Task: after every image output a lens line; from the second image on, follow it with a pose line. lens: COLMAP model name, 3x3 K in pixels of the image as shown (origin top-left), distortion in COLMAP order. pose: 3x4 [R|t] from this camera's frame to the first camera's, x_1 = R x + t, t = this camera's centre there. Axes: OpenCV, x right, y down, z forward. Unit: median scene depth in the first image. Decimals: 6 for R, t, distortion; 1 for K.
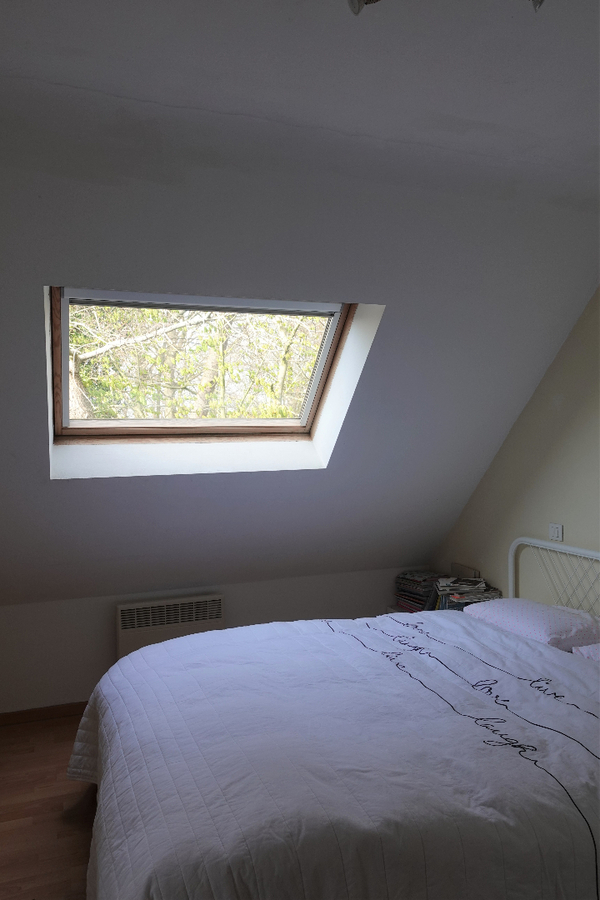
lens RADIAL K [[626.7, 0, 300.7], [0, 626.7, 453.4], [0, 0, 1]] dist [0.004752, -0.004984]
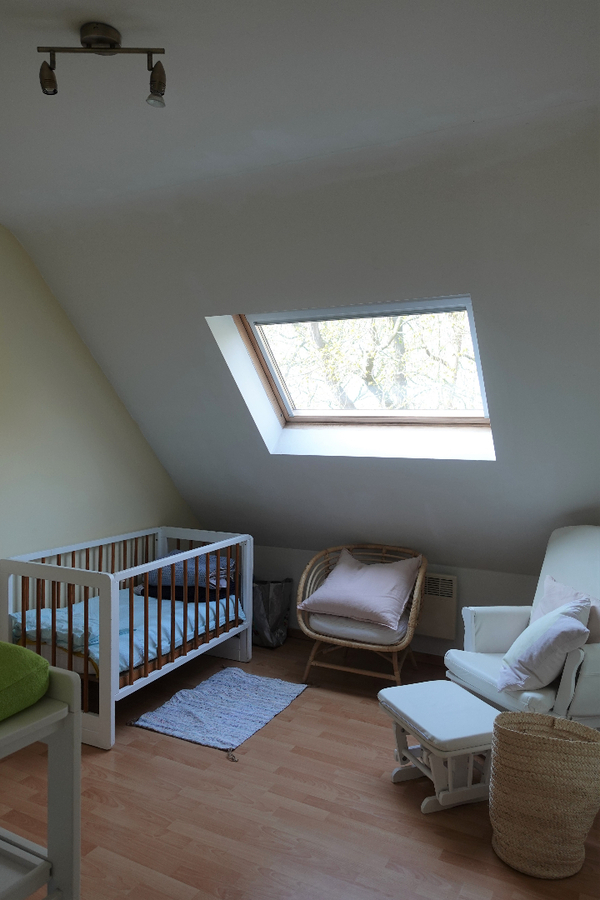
lens RADIAL K [[626.7, 0, 299.8], [0, 626.7, 443.5], [0, 0, 1]] dist [0.004752, -0.004984]
pose [[0.726581, 0.043025, -0.685733, 0.548180], [-0.042730, 0.998935, 0.017401, -0.007301], [0.685751, 0.016658, 0.727645, 0.066331]]
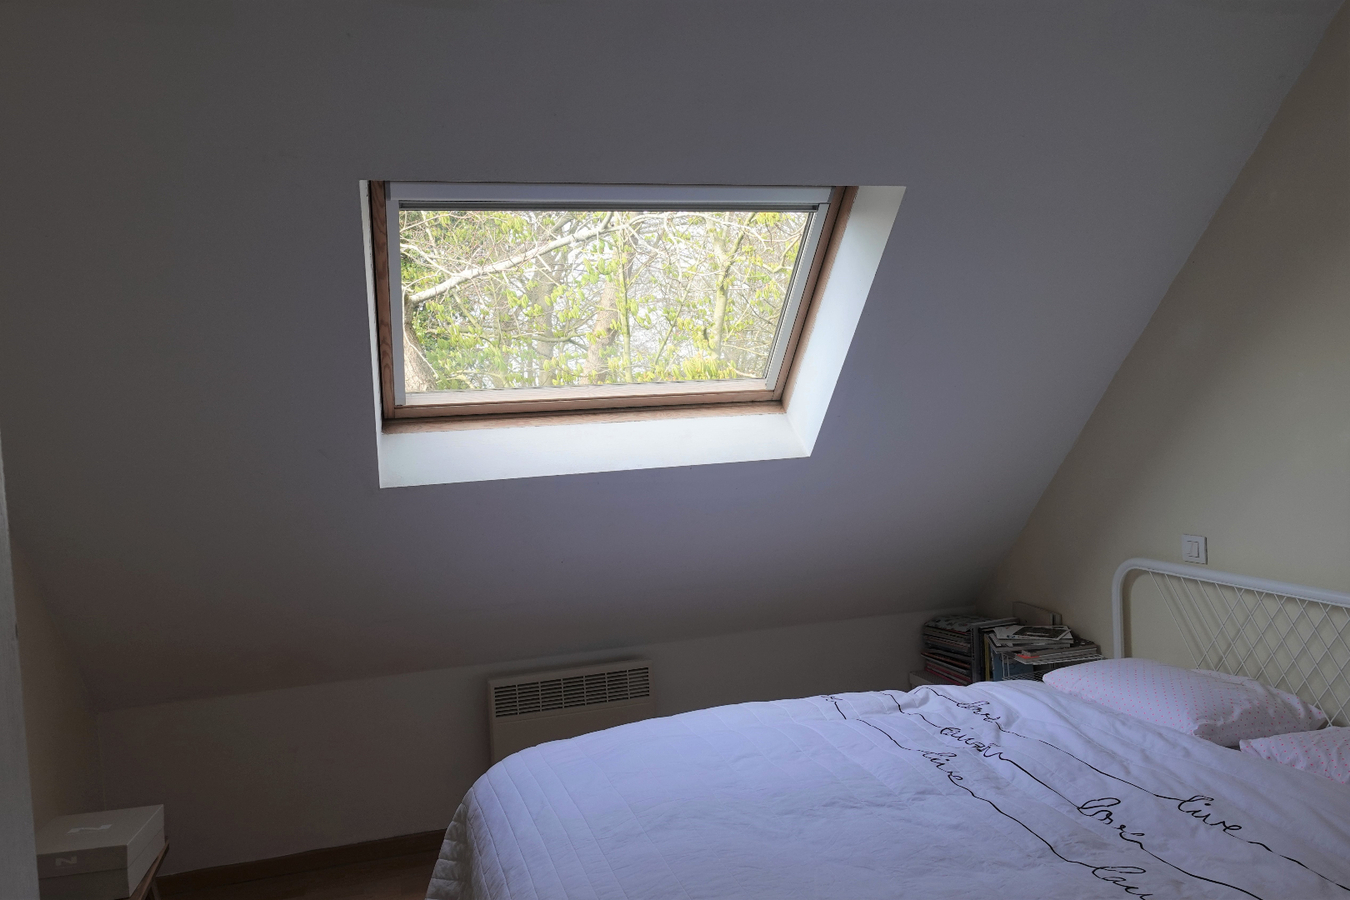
lens RADIAL K [[940.1, 0, 675.1], [0, 940.1, 453.1], [0, 0, 1]] dist [0.004752, -0.004984]
pose [[0.997312, -0.032785, -0.065524, -0.032818], [0.034077, 0.999244, 0.018692, -0.001571], [0.064861, -0.020875, 0.997676, 0.059802]]
